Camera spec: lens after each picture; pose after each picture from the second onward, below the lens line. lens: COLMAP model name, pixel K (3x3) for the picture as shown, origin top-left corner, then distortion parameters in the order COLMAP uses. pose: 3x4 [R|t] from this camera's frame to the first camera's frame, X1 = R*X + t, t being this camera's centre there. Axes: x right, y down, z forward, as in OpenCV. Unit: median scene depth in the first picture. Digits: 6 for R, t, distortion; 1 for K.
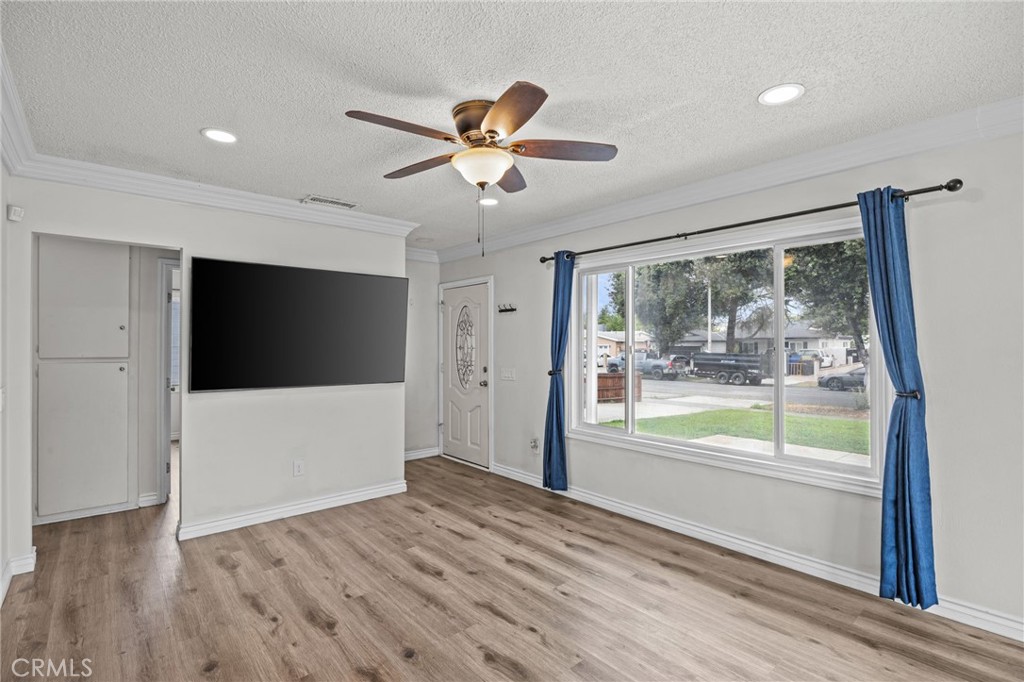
lens RADIAL K [[490.9, 0, 512.0], [0, 490.9, 341.0], [0, 0, 1]] dist [-0.012427, 0.000193]
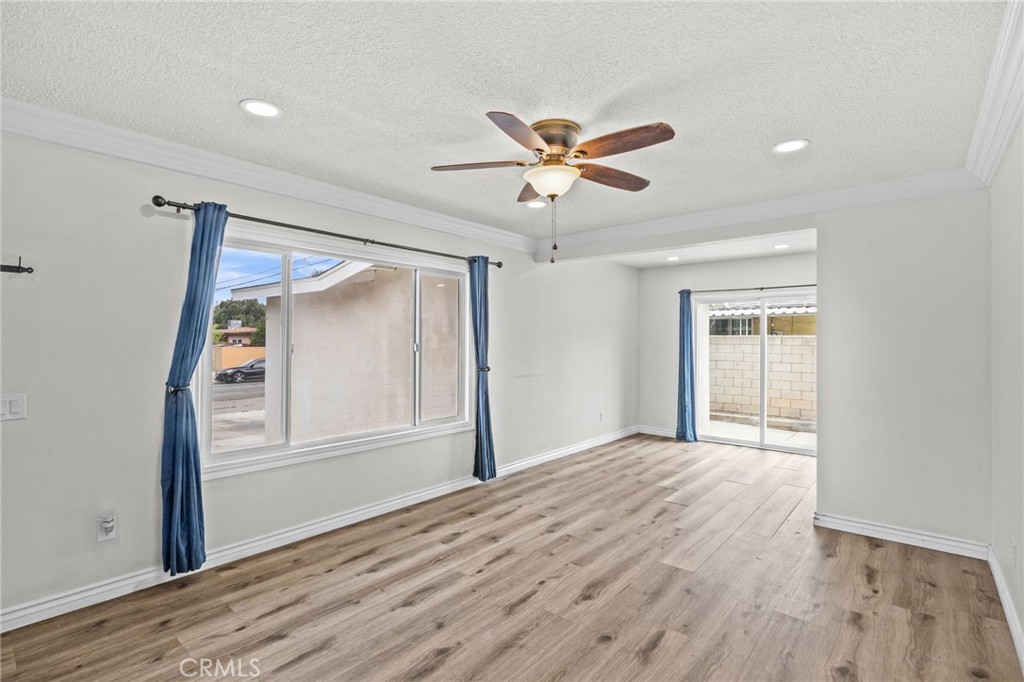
lens RADIAL K [[490.9, 0, 512.0], [0, 490.9, 341.0], [0, 0, 1]] dist [-0.012427, 0.000193]
pose [[-0.168887, 0.000080, 0.985635, -0.828683], [-0.008632, 0.999962, -0.001560, 0.002737], [-0.985598, -0.008771, -0.168880, 0.943803]]
